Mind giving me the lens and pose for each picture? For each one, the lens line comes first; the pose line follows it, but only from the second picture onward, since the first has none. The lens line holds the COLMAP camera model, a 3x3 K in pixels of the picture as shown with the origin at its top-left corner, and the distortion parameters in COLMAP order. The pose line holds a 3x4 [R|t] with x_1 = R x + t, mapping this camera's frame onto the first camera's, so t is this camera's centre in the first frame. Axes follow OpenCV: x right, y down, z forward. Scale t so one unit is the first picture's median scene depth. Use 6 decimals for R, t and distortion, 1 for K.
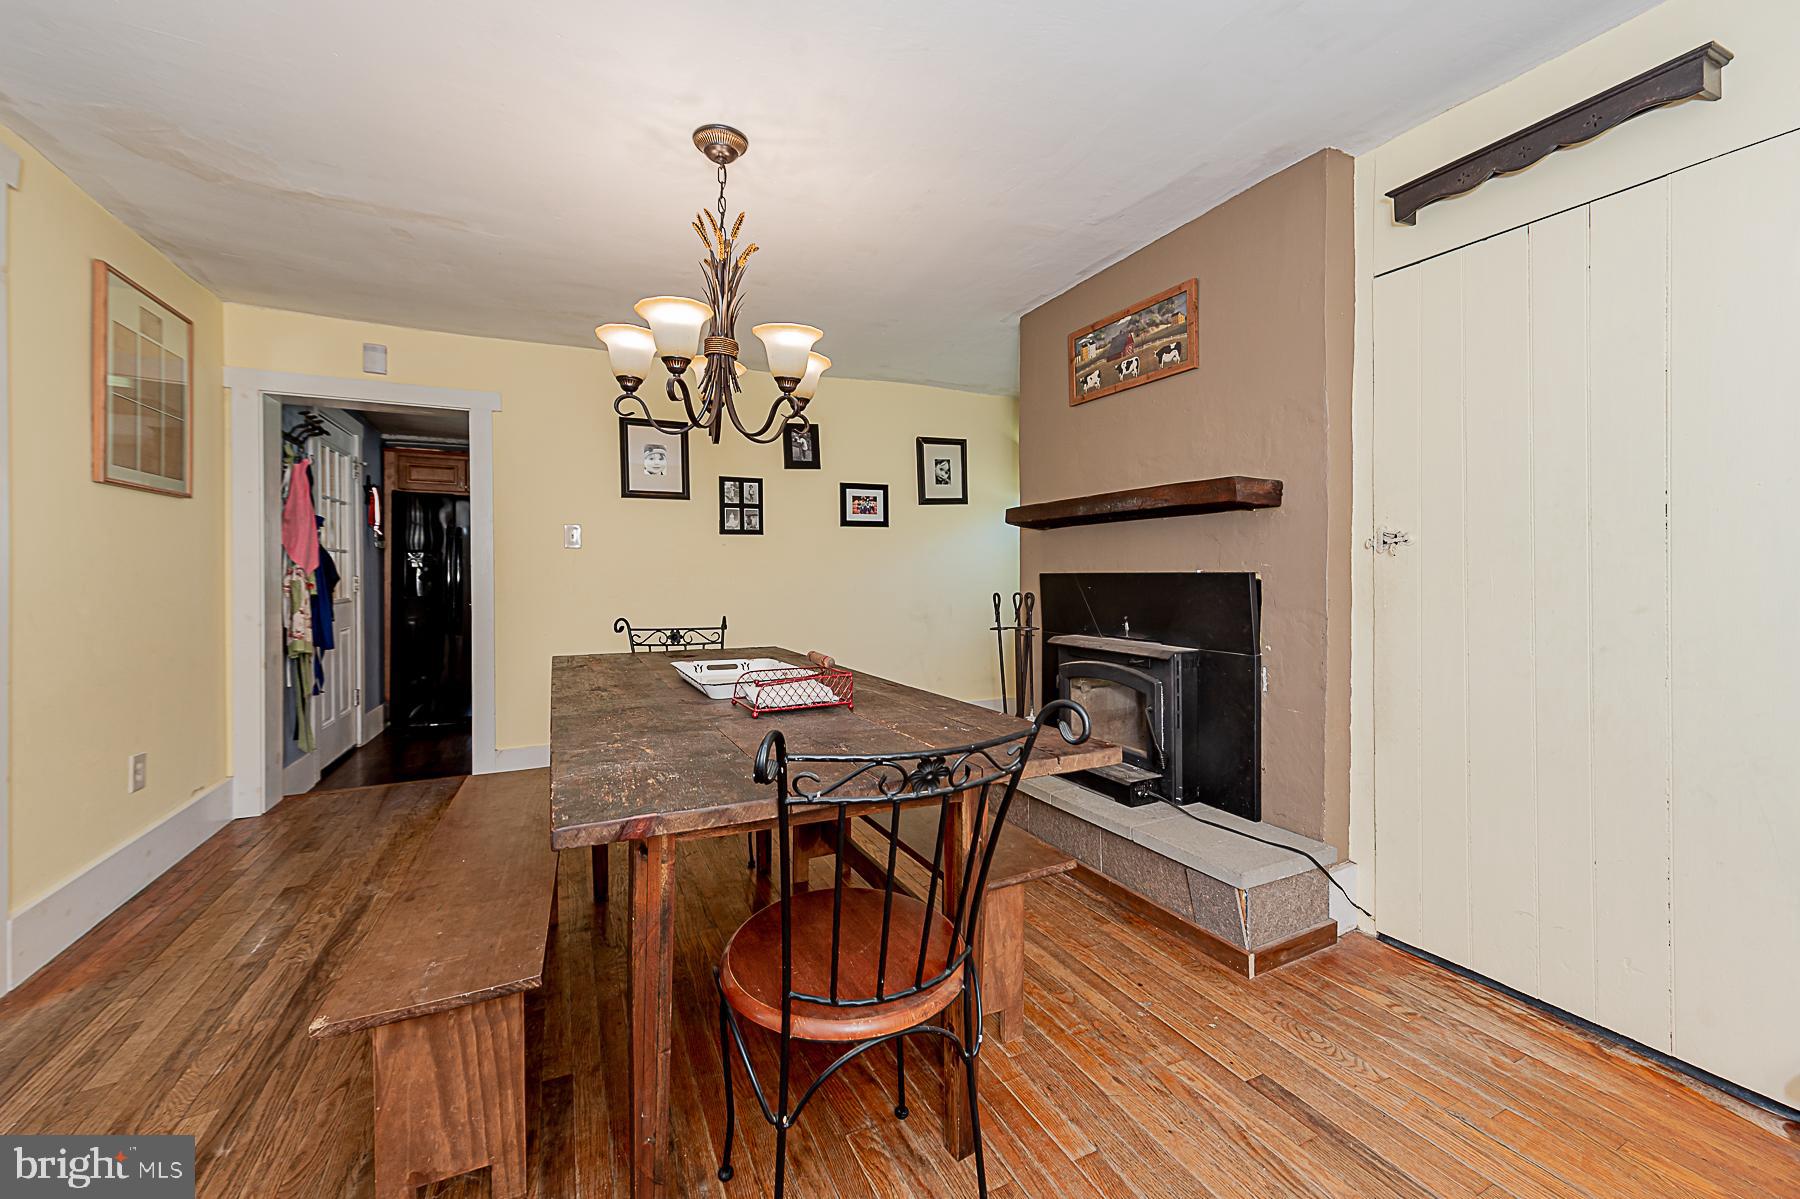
lens RADIAL K [[704.1, 0, 906.7], [0, 704.1, 570.4], [0, 0, 1]] dist [0.009920, -0.001034]
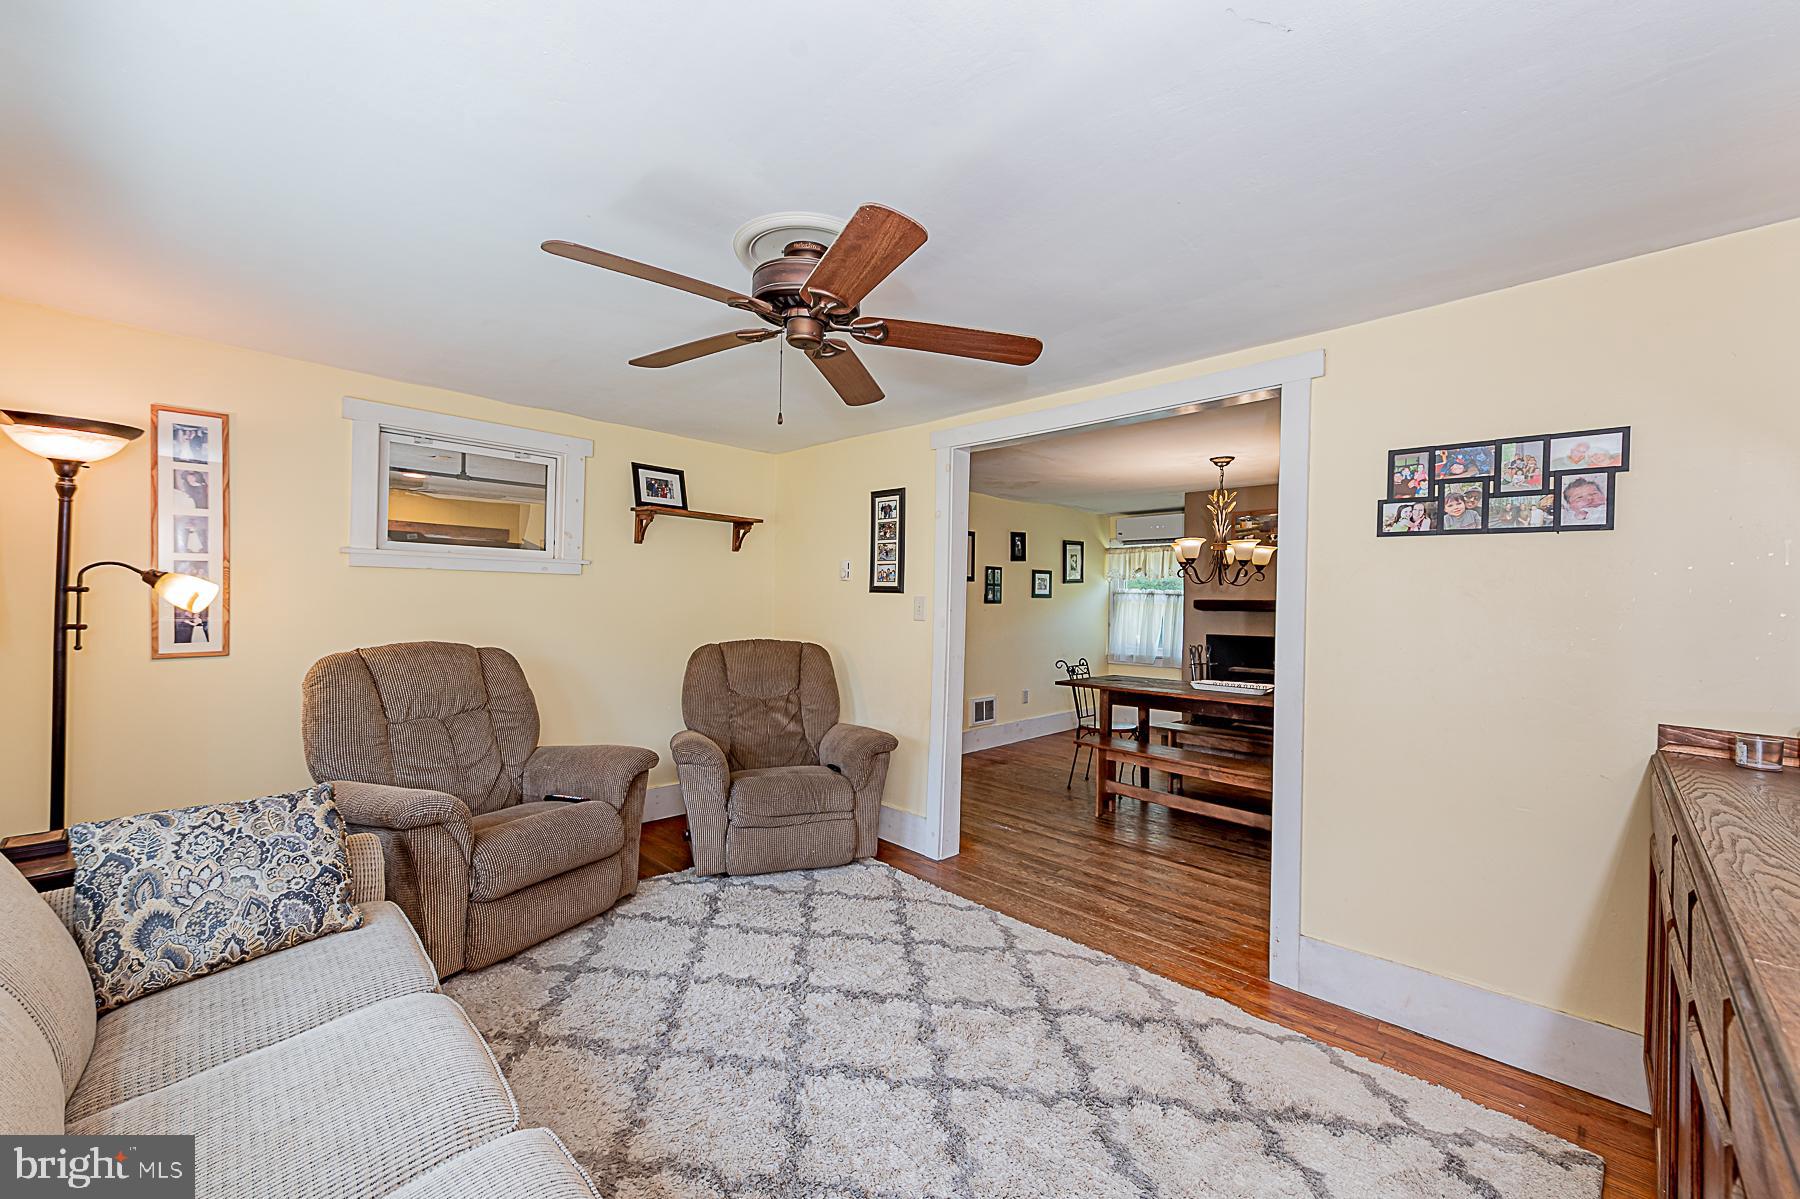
lens RADIAL K [[704.1, 0, 898.5], [0, 704.1, 594.5], [0, 0, 1]] dist [0.009920, -0.001034]
pose [[0.944162, 0.026000, 0.328455, -0.981317], [-0.024855, 0.999662, -0.007685, -0.056472], [-0.328544, -0.000908, 0.944488, -0.408166]]
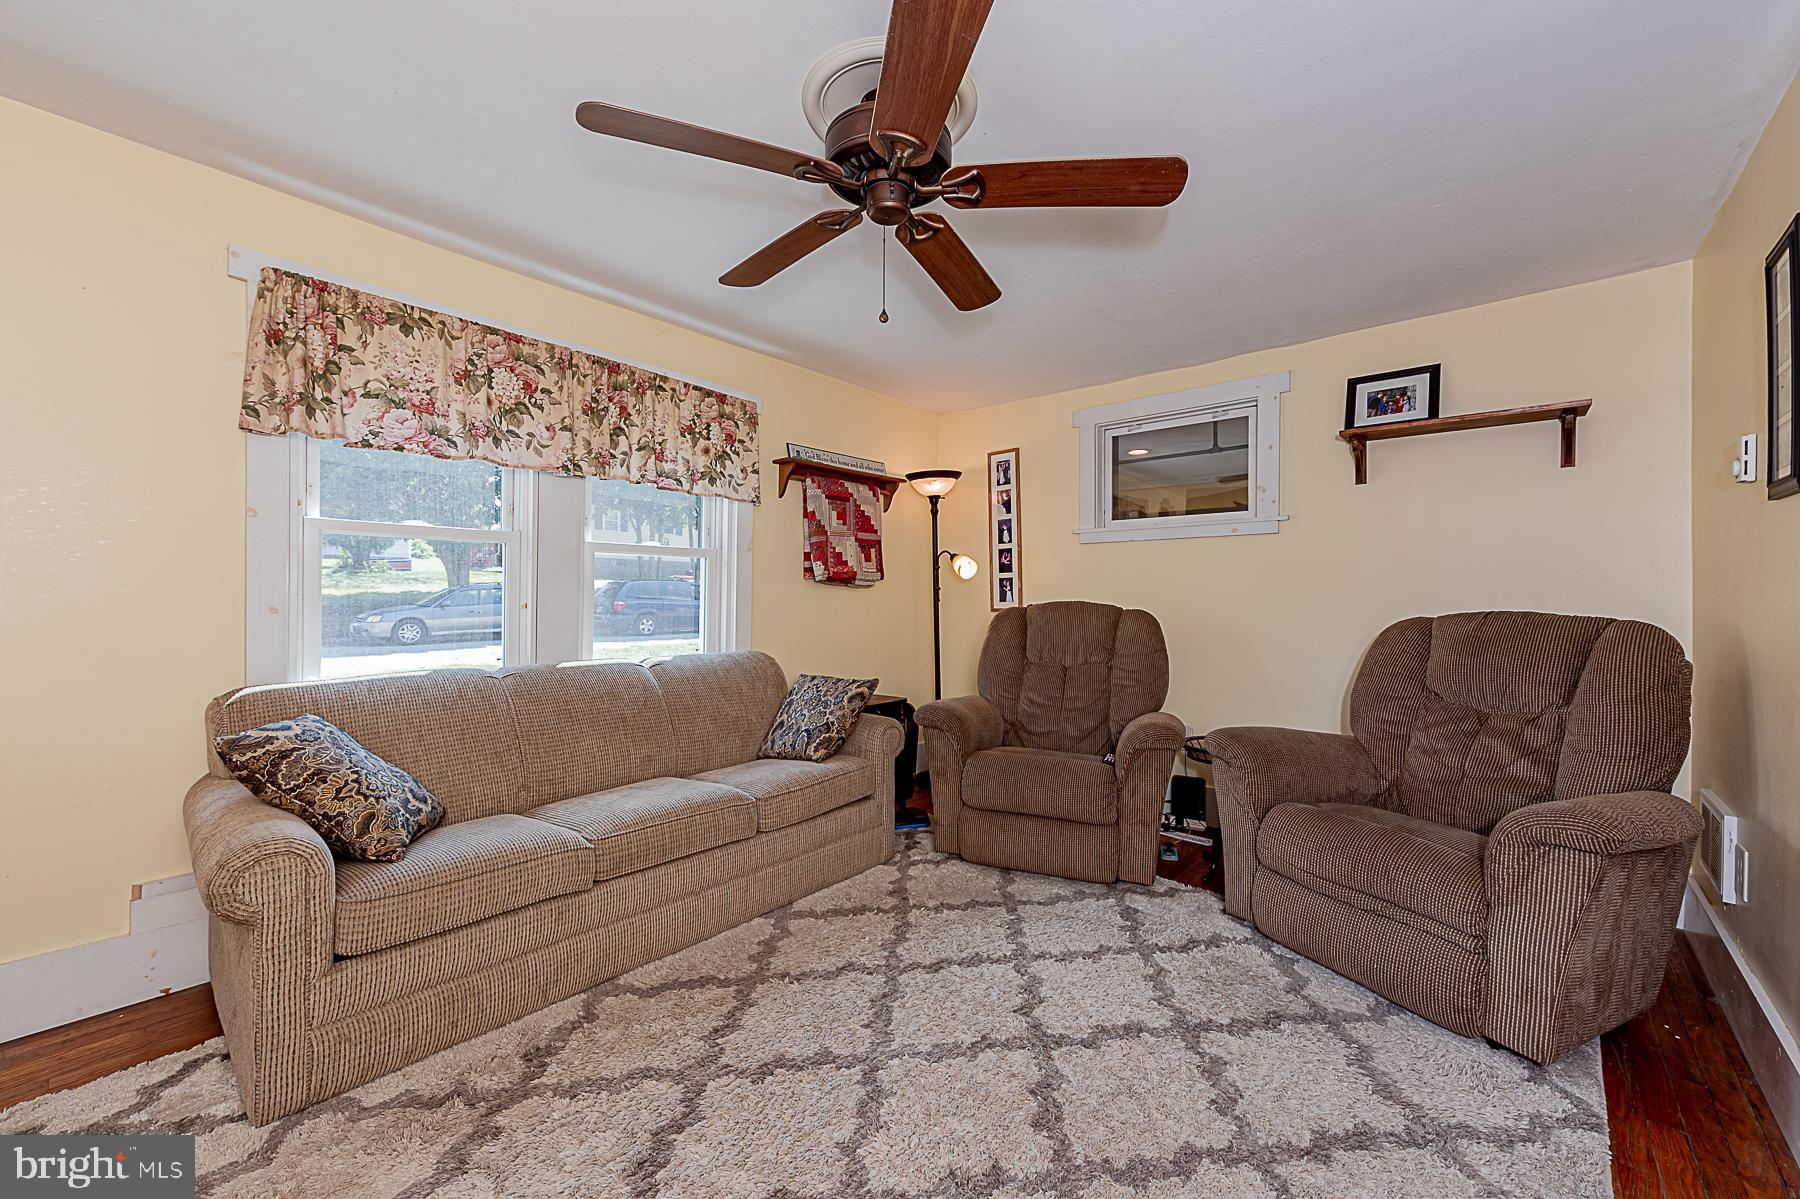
lens RADIAL K [[704.1, 0, 897.1], [0, 704.1, 594.5], [0, 0, 1]] dist [0.009920, -0.001034]
pose [[0.388688, 0.001533, -0.921368, -0.497847], [-0.004001, 0.999992, -0.000024, -0.007569], [0.921361, 0.003696, 0.388691, -0.083870]]
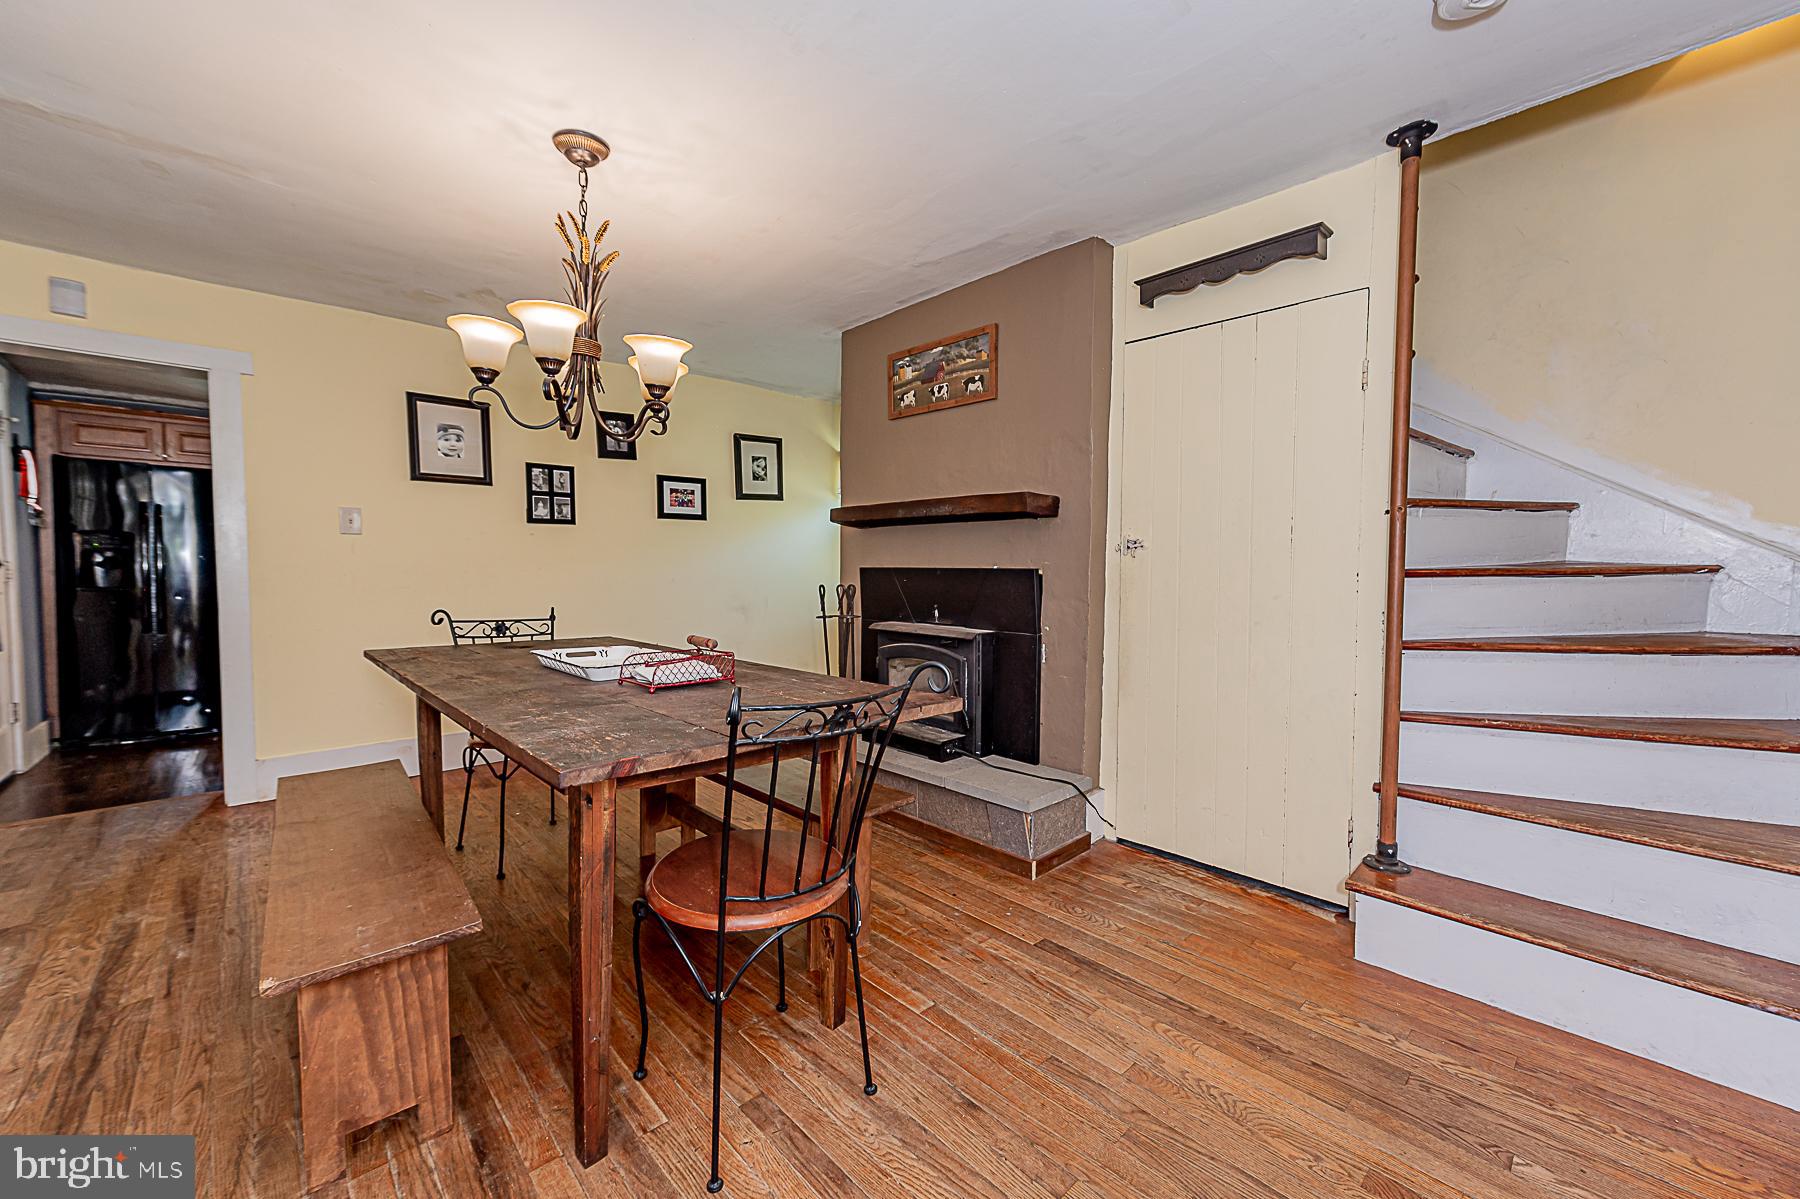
lens RADIAL K [[704.1, 0, 904.6], [0, 704.1, 585.6], [0, 0, 1]] dist [0.009920, -0.001034]
pose [[0.955883, 0.002286, 0.293738, -0.057901], [-0.011638, 0.999479, 0.030092, -0.001219], [-0.293516, -0.032183, 0.955412, -0.072873]]
